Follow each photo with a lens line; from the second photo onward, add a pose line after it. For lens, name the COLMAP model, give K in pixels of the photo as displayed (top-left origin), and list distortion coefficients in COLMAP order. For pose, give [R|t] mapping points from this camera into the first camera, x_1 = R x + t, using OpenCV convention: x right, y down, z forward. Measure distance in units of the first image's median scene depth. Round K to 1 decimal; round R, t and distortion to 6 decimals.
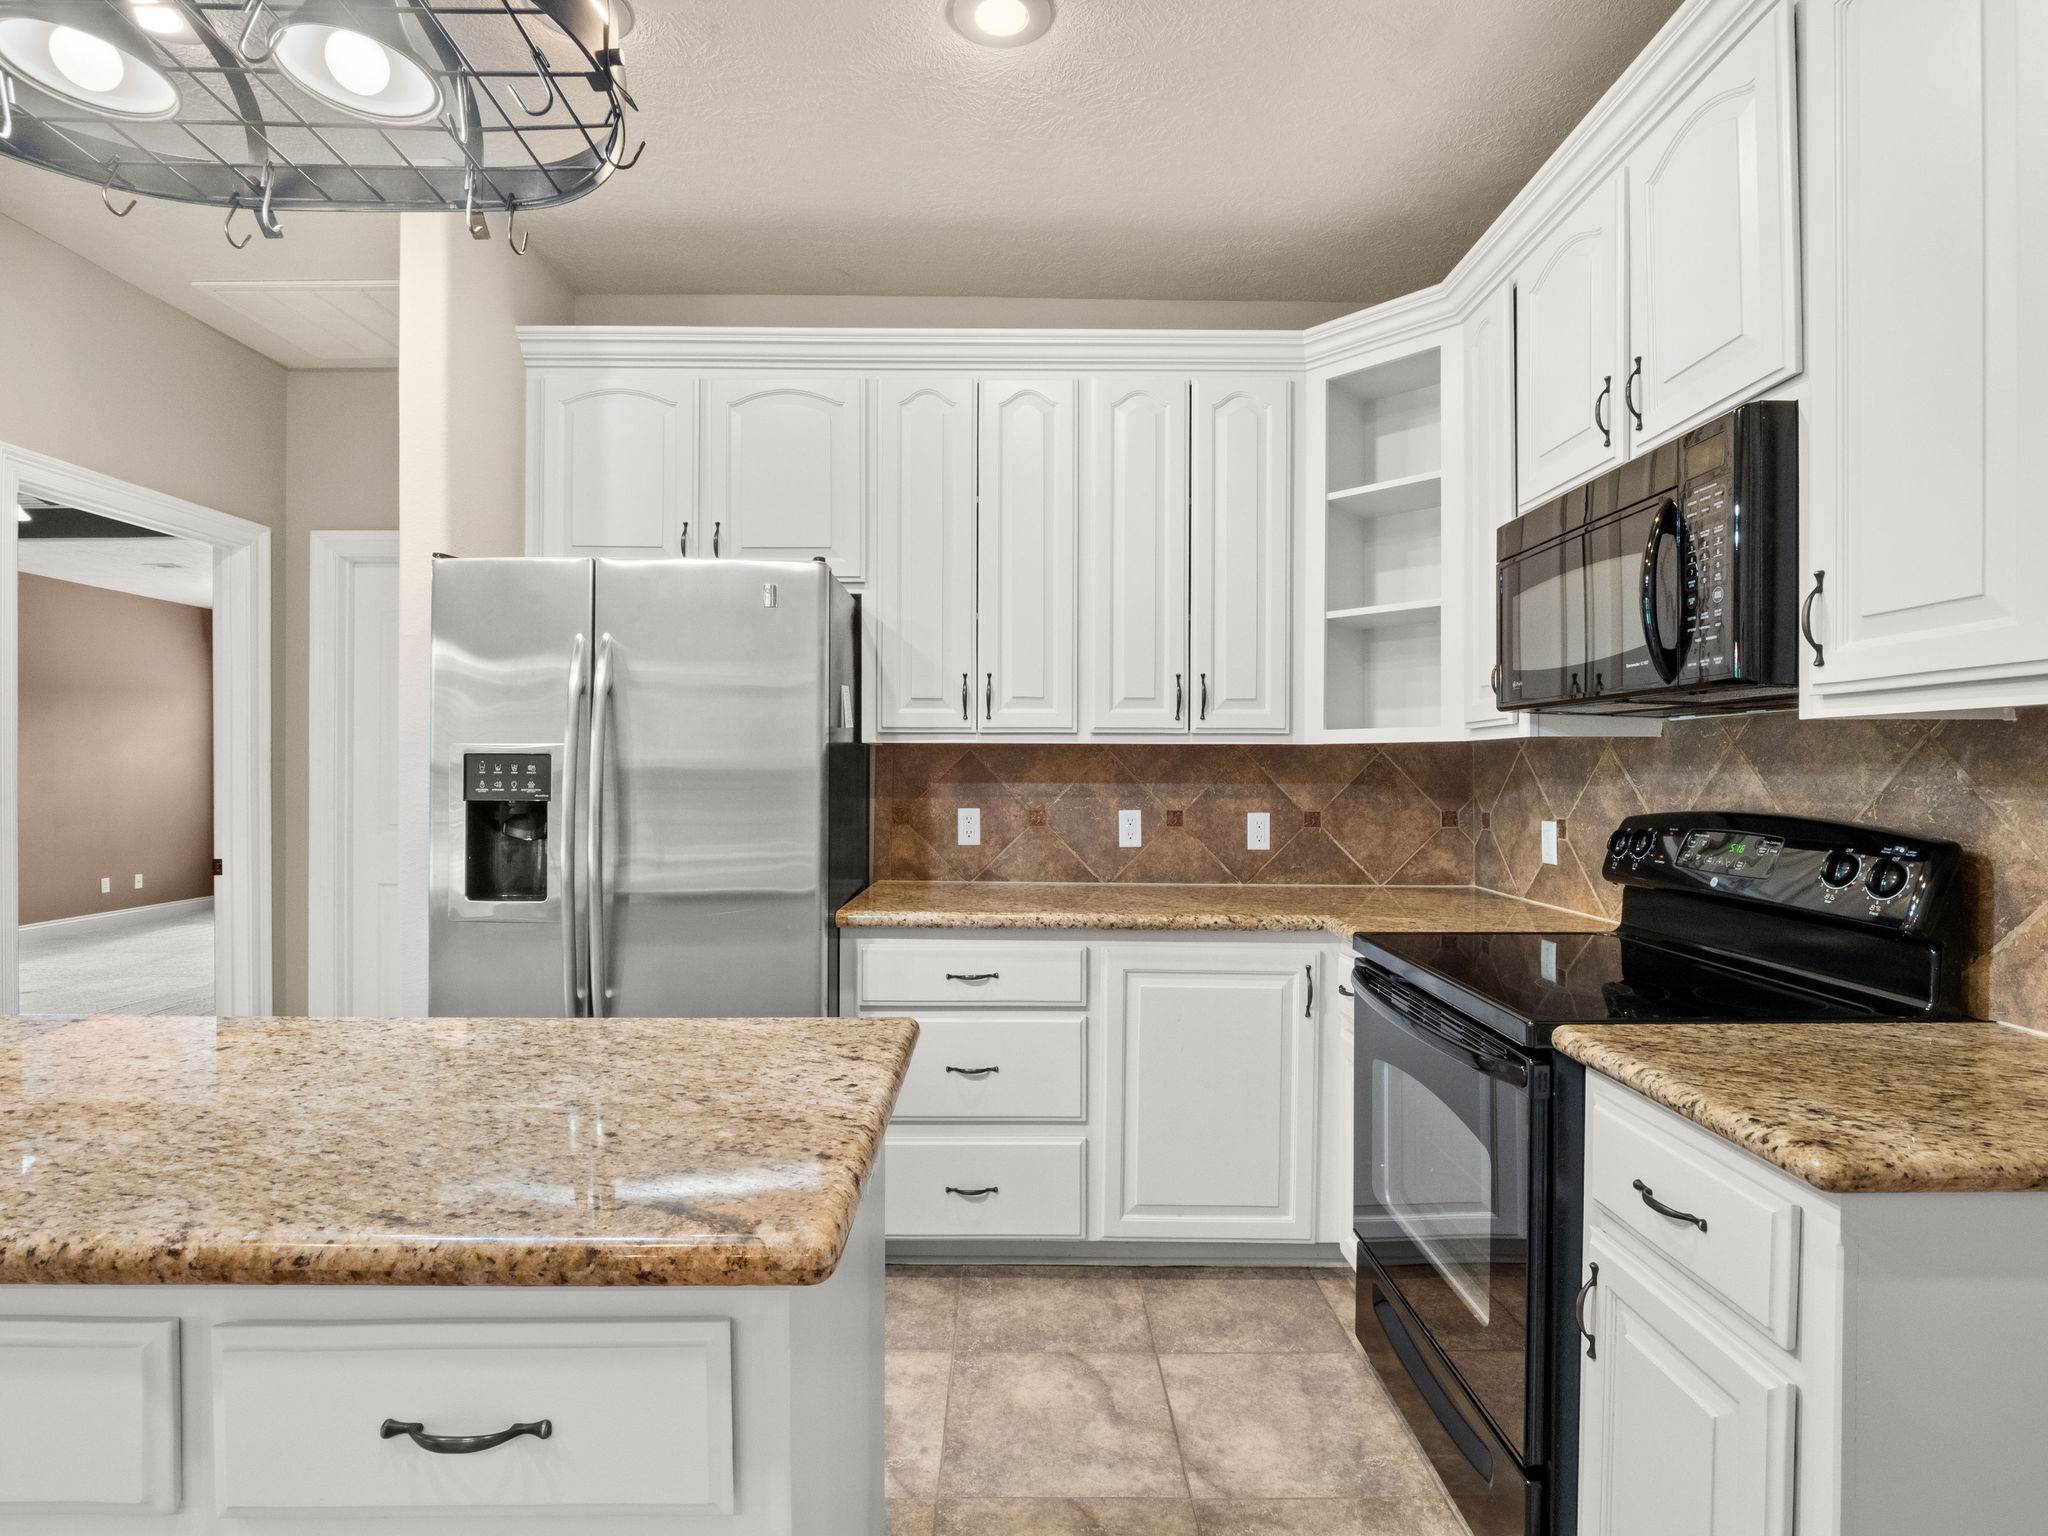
lens RADIAL K [[993.1, 0, 1007.3], [0, 993.1, 774.0], [0, 0, 1]] dist [-0.026345, -0.000025]
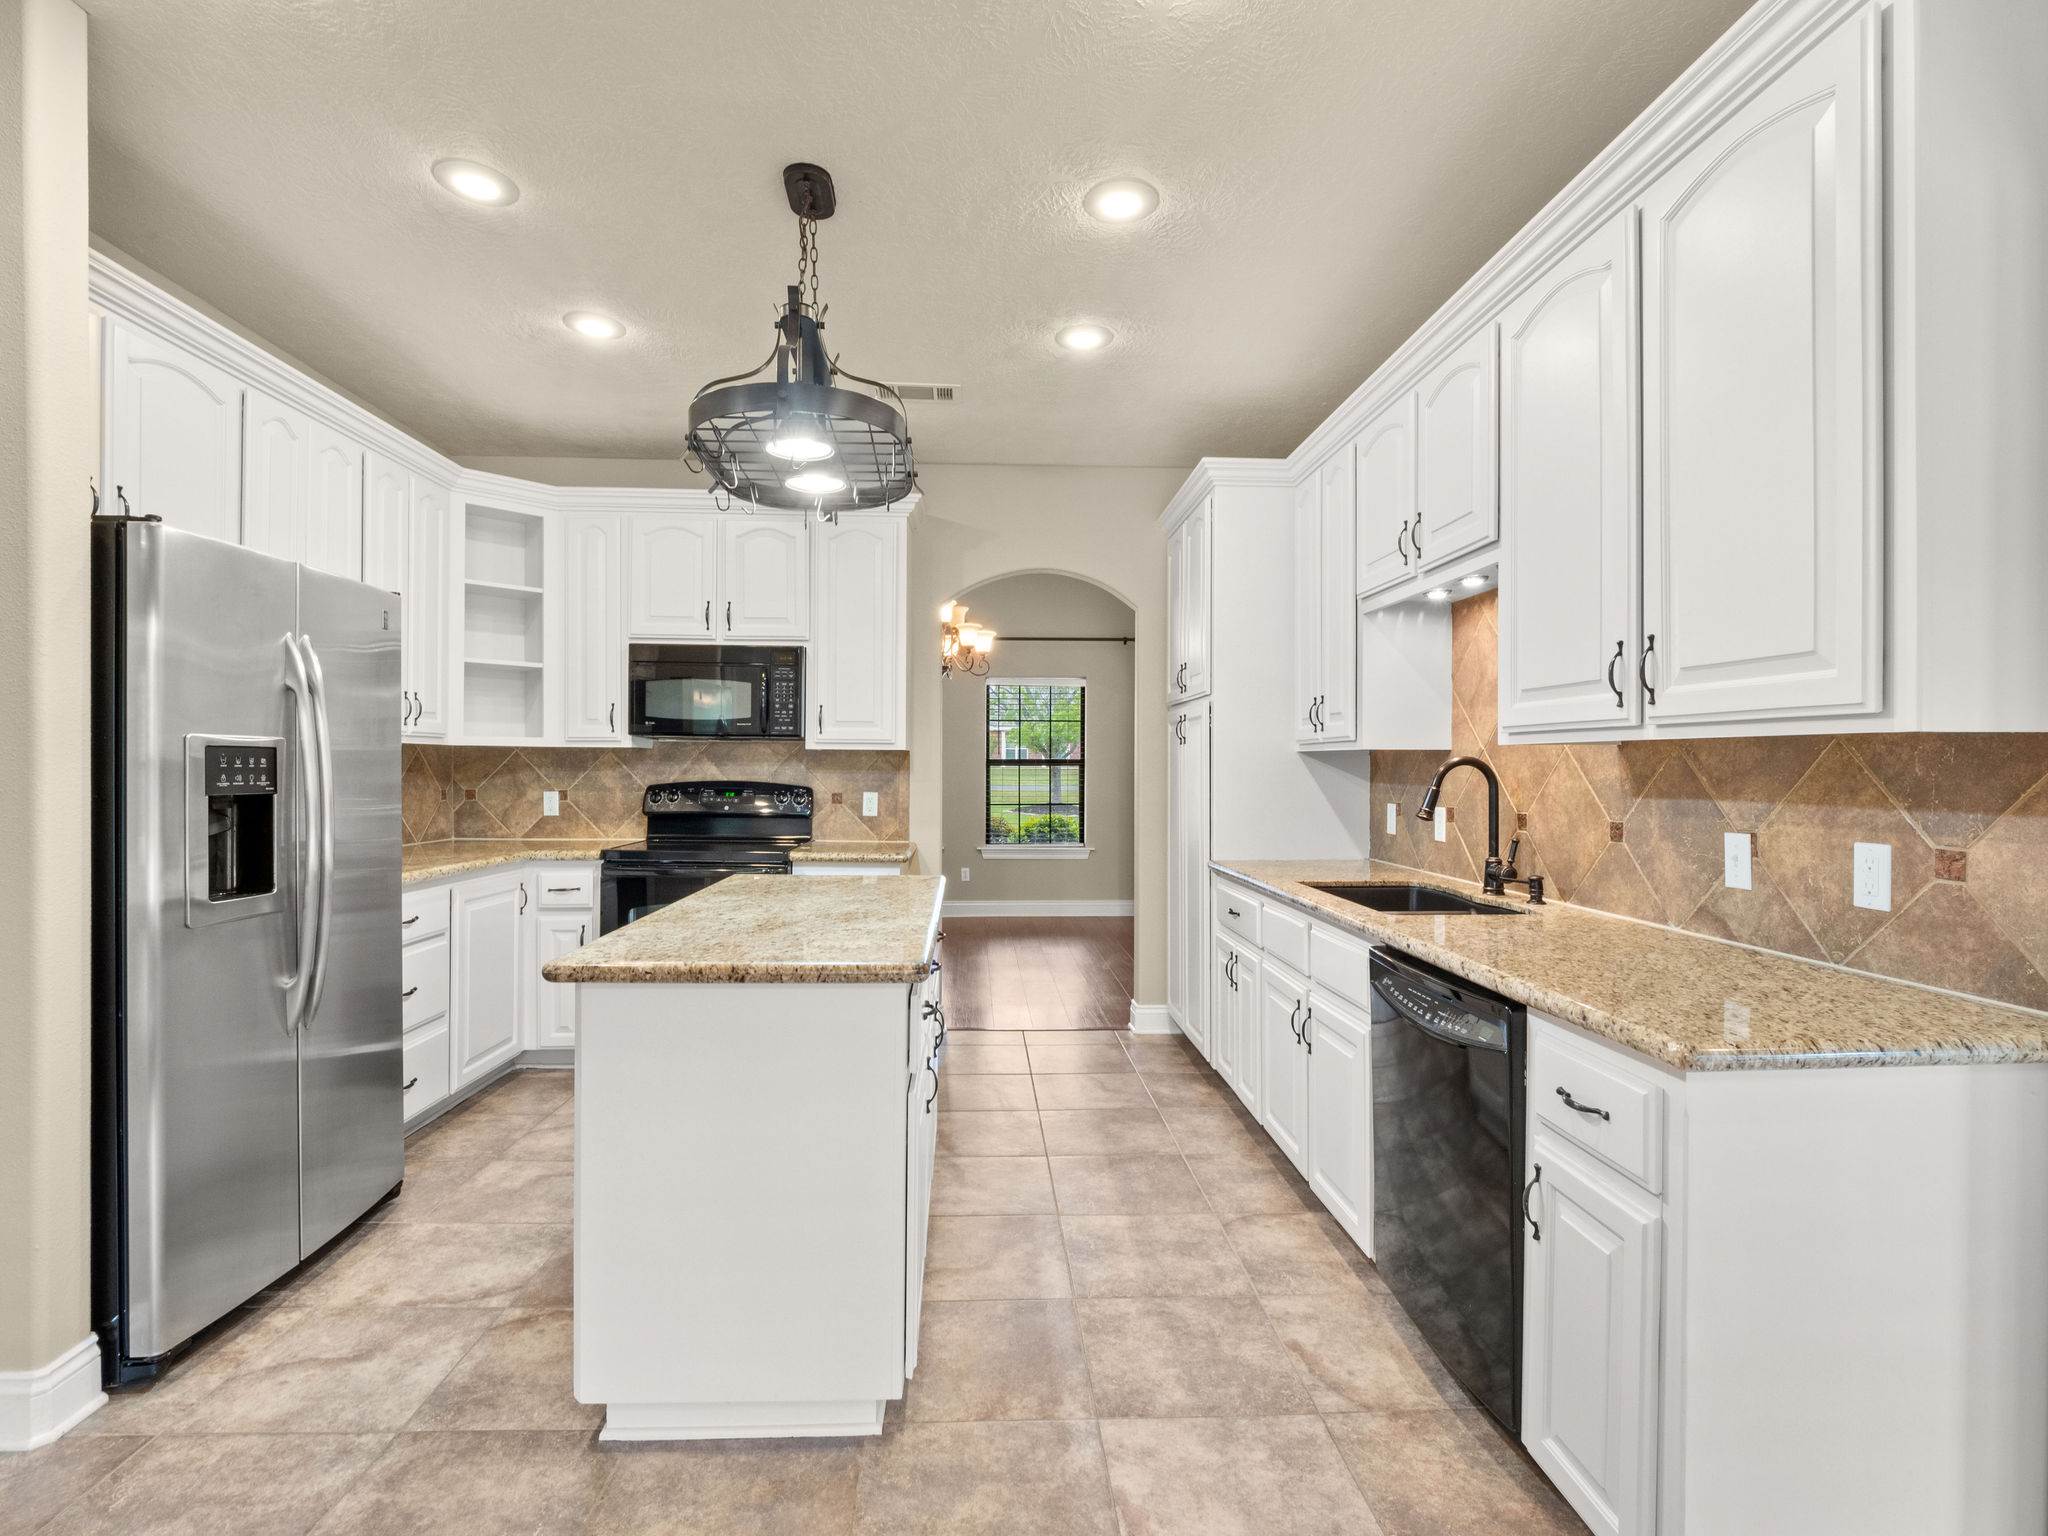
lens RADIAL K [[993.1, 0, 1007.3], [0, 993.1, 774.0], [0, 0, 1]] dist [-0.026345, -0.000025]
pose [[-0.031245, -0.010760, 0.999454, -1.499102], [-0.002023, 0.999941, 0.010702, -0.005437], [-0.999510, -0.001688, -0.031265, 0.275128]]
